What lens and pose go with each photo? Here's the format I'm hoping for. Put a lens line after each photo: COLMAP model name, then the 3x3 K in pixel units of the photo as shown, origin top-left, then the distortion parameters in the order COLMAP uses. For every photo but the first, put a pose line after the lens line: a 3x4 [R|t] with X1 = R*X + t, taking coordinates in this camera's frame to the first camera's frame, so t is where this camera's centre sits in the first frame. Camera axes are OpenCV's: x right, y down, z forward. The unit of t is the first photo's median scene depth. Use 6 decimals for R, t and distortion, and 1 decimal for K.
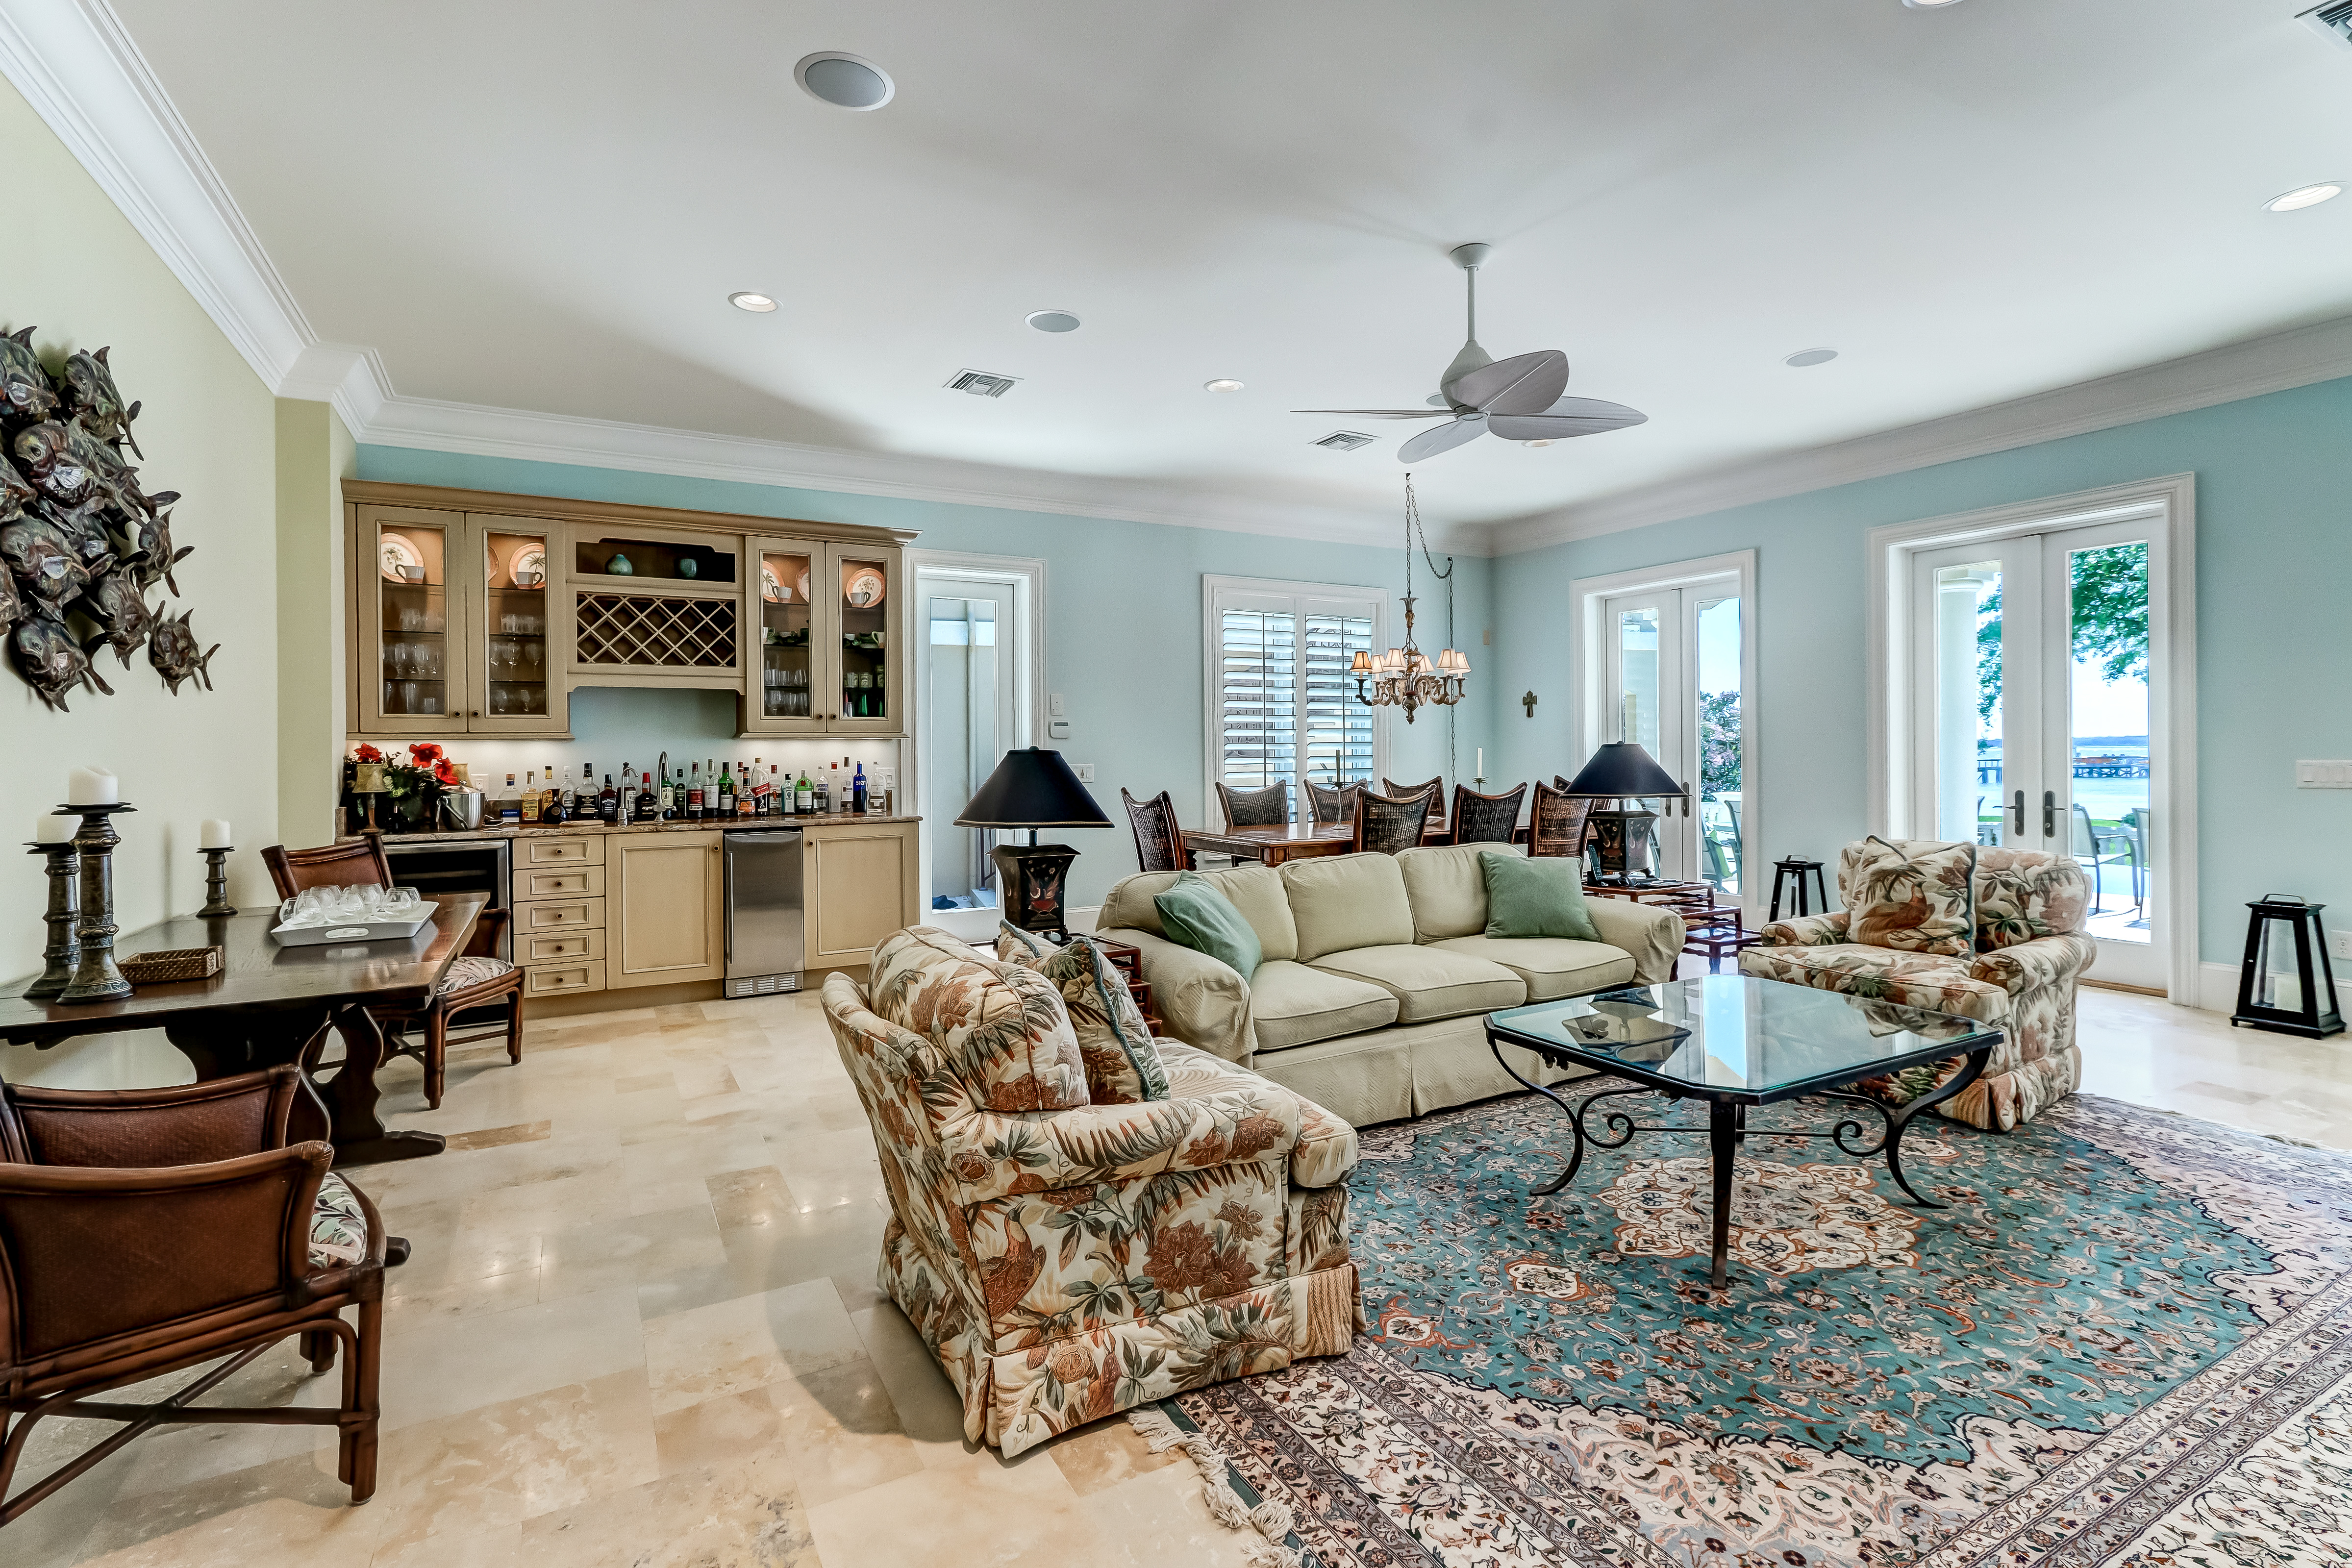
lens RADIAL K [[1065.3, 0, 1172.2], [0, 1065.3, 765.6], [0, 0, 1]] dist [0.000272, 0.000111]
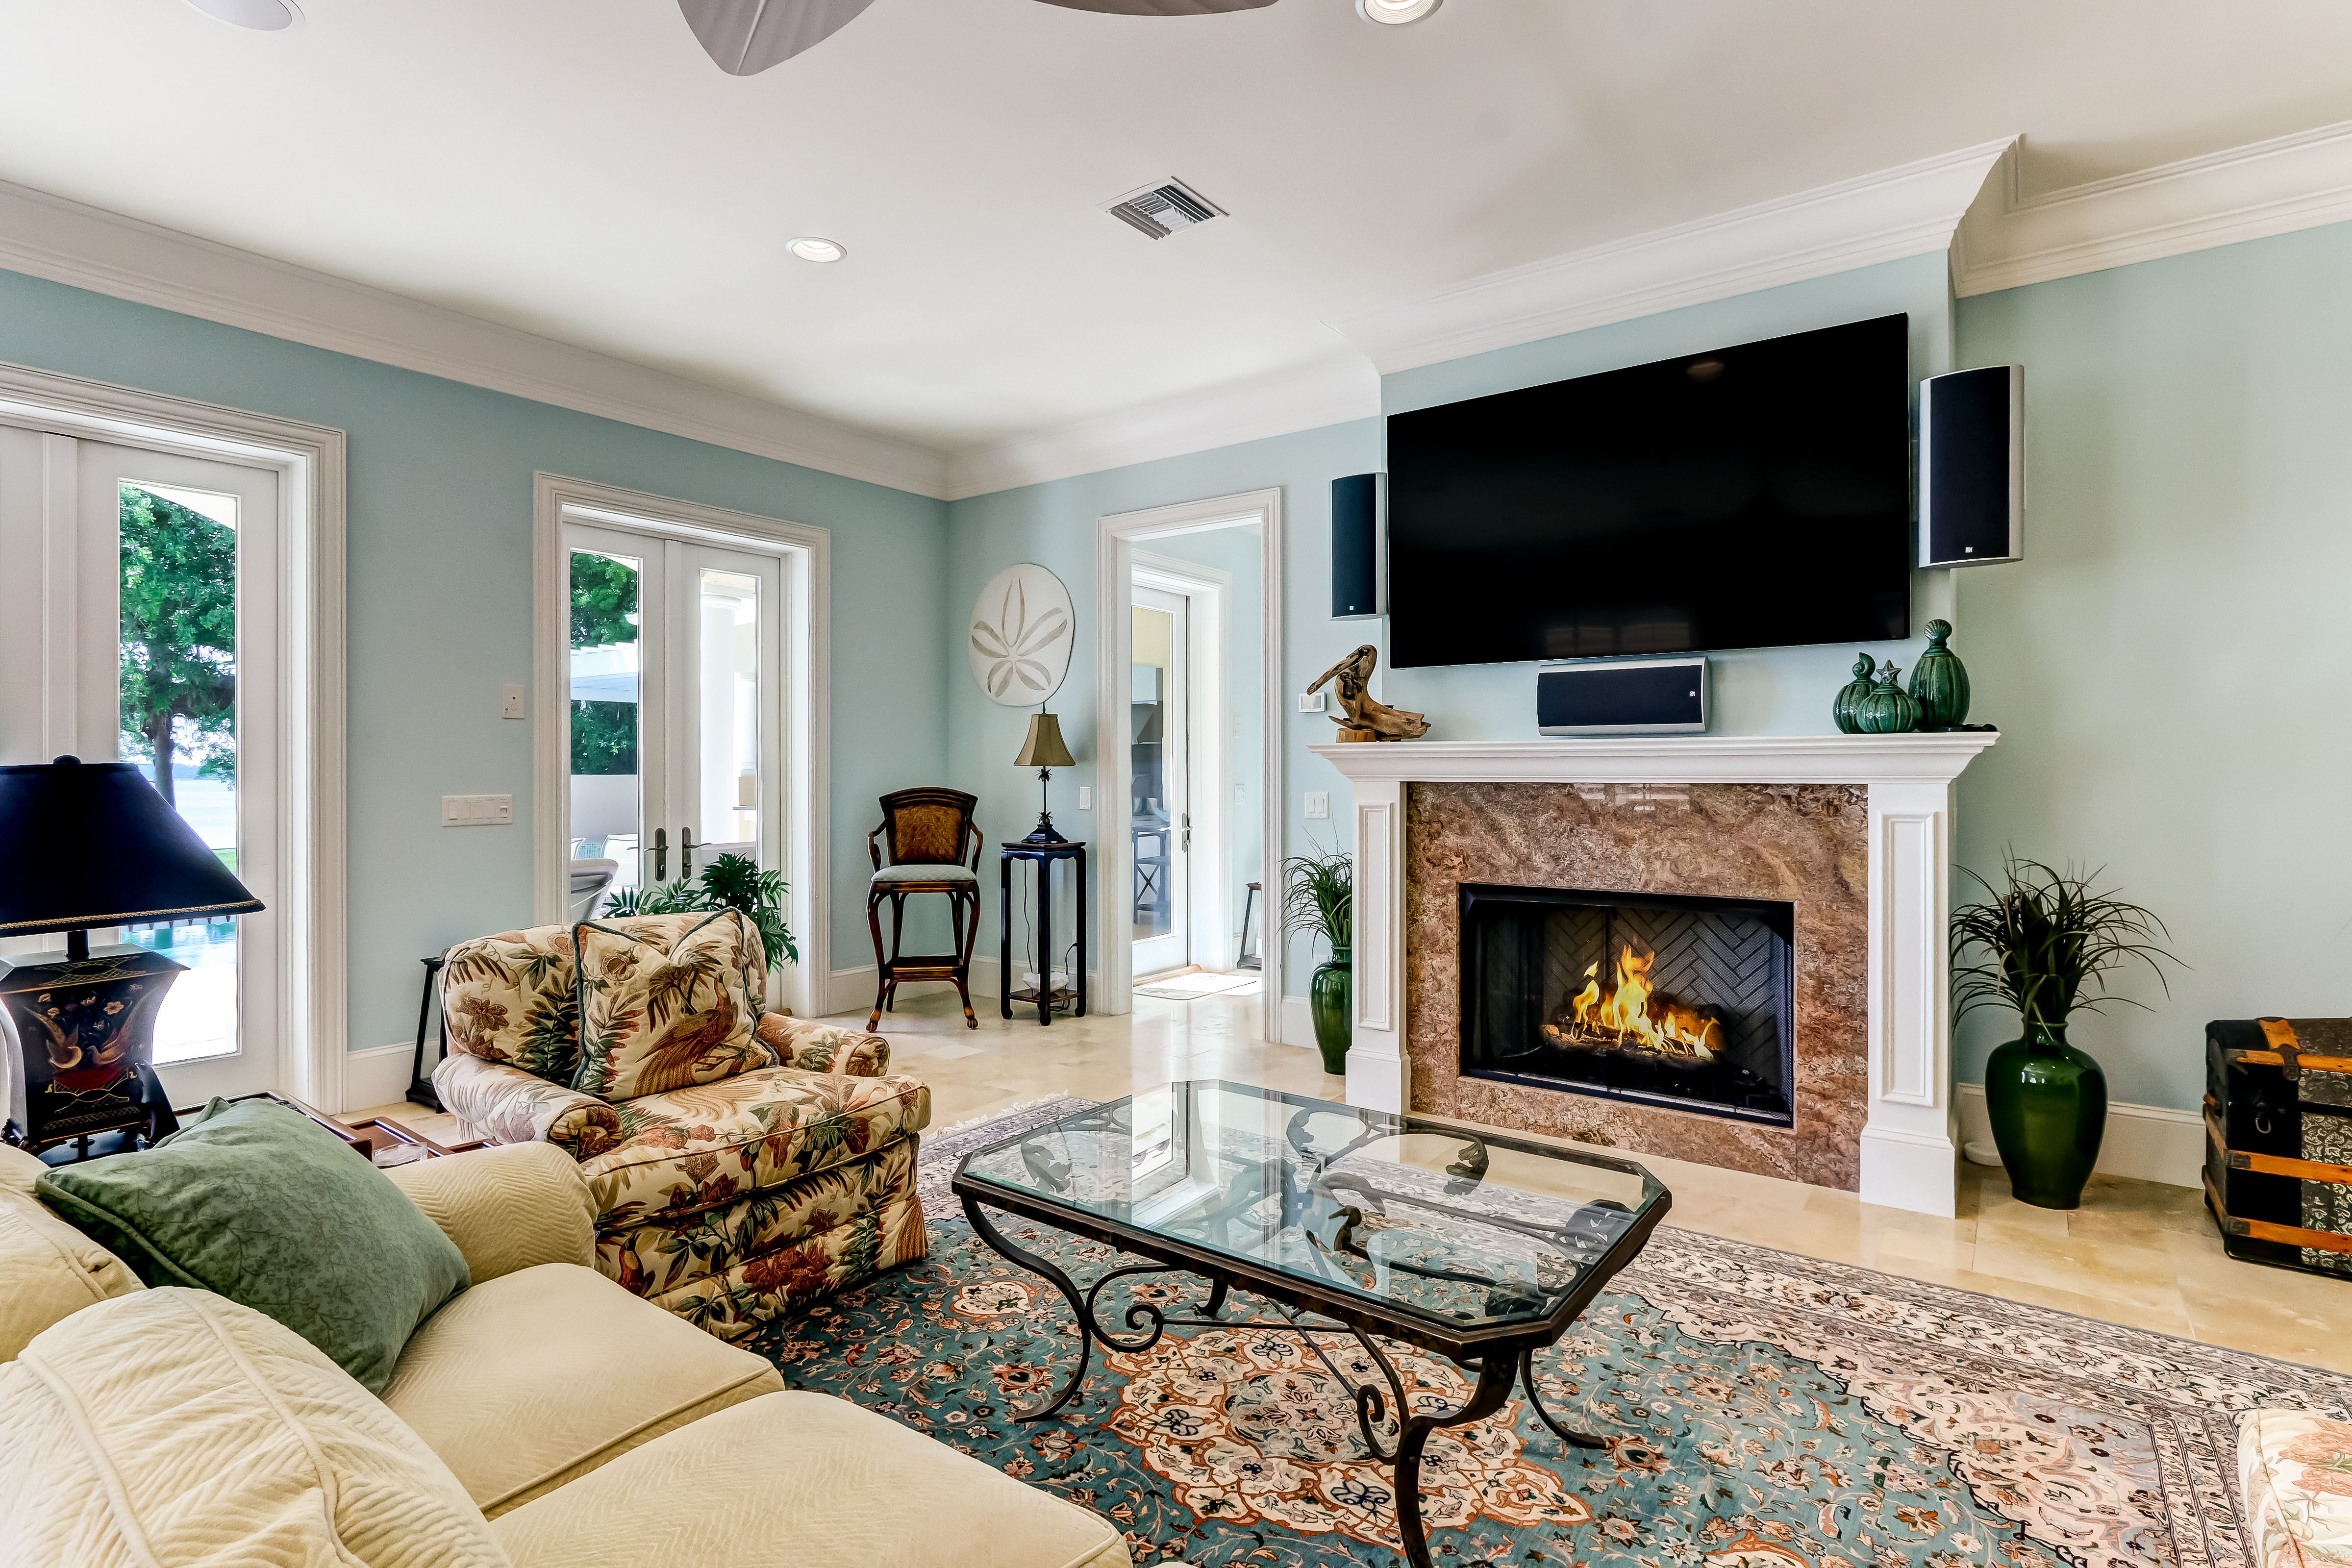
lens RADIAL K [[1147.1, 0, 1173.4], [0, 1147.1, 774.1], [0, 0, 1]] dist [-0.000554, 0.000056]
pose [[-0.427195, 0.009460, 0.904110, -0.114492], [0.013382, 0.999902, -0.004139, -0.016552], [-0.904060, 0.010331, -0.427280, 1.345337]]
